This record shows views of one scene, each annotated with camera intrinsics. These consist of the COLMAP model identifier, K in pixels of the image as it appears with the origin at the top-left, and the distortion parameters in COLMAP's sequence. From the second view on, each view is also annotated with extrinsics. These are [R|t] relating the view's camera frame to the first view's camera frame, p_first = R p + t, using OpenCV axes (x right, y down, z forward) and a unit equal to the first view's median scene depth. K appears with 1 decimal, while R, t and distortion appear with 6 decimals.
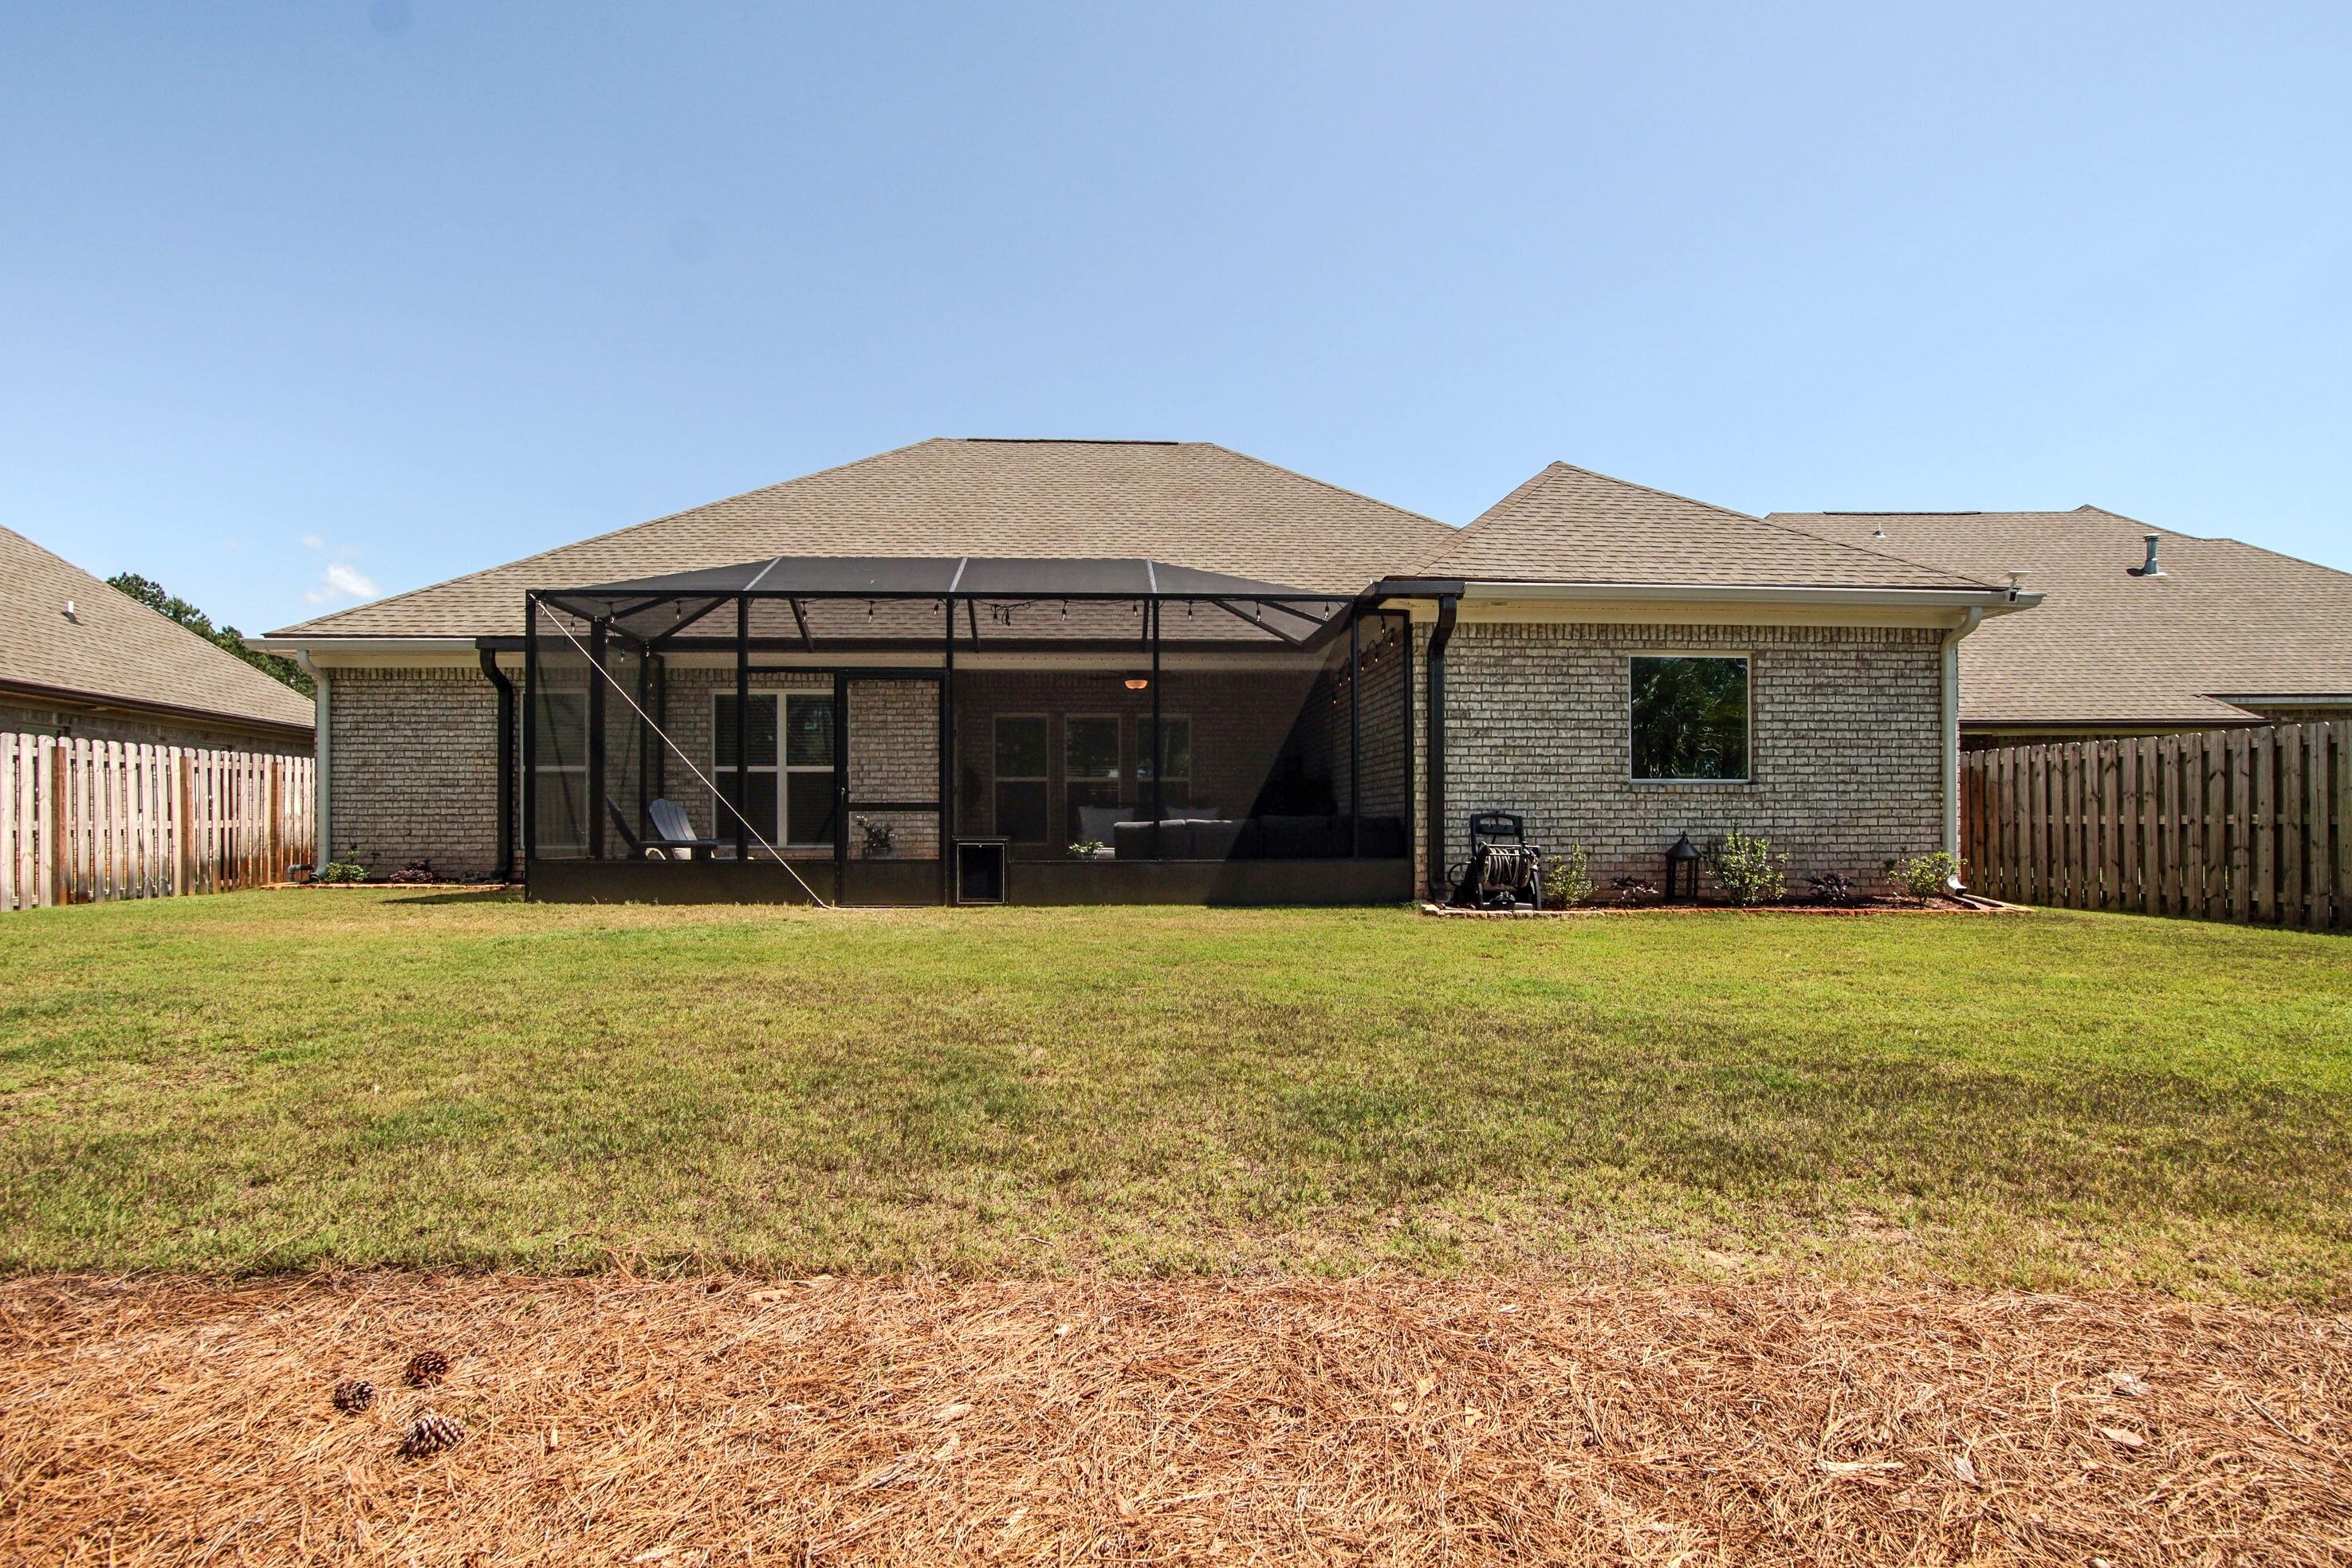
lens RADIAL K [[1043.2, 0, 1221.0], [0, 1043.2, 797.1], [0, 0, 1]] dist [-0.029557, 0.000178]
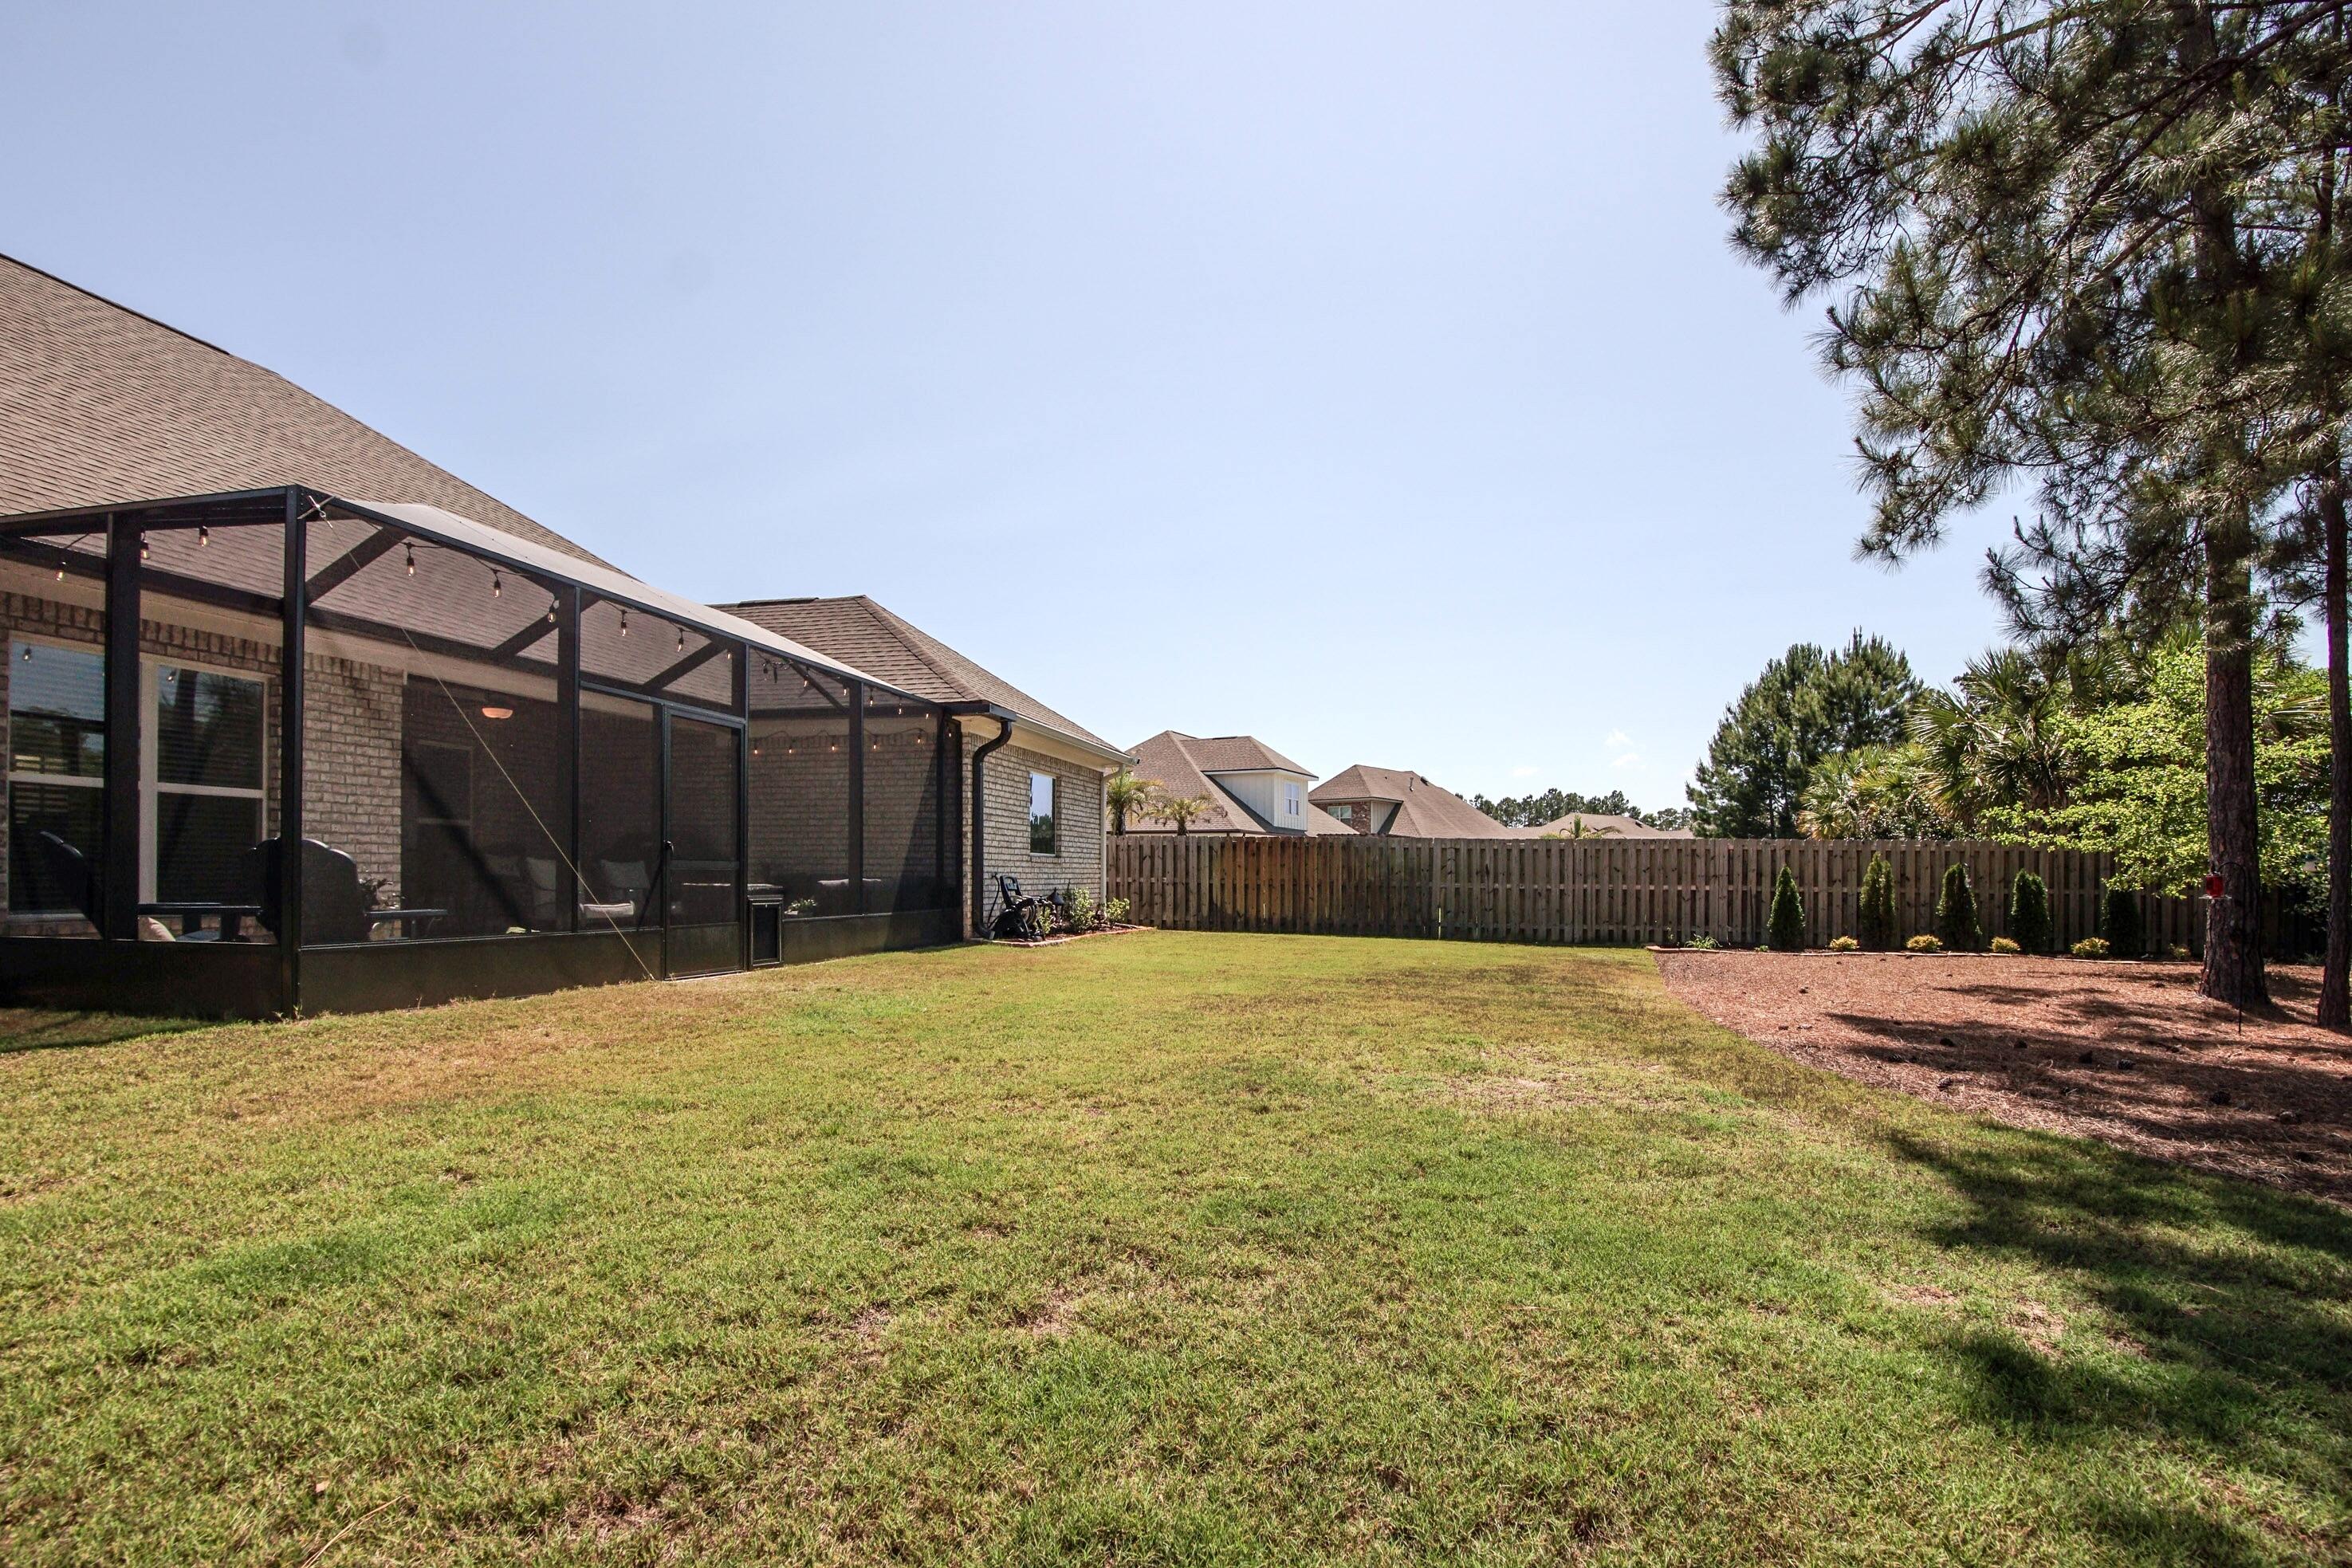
lens RADIAL K [[1084.1, 0, 1139.2], [0, 1084.1, 735.9], [0, 0, 1]] dist [-0.031018, 0.000847]
pose [[0.304555, 0.126560, 0.944049, -1.090020], [-0.027125, 0.991884, -0.124222, 0.005589], [-0.952109, 0.012225, 0.305516, 0.359561]]
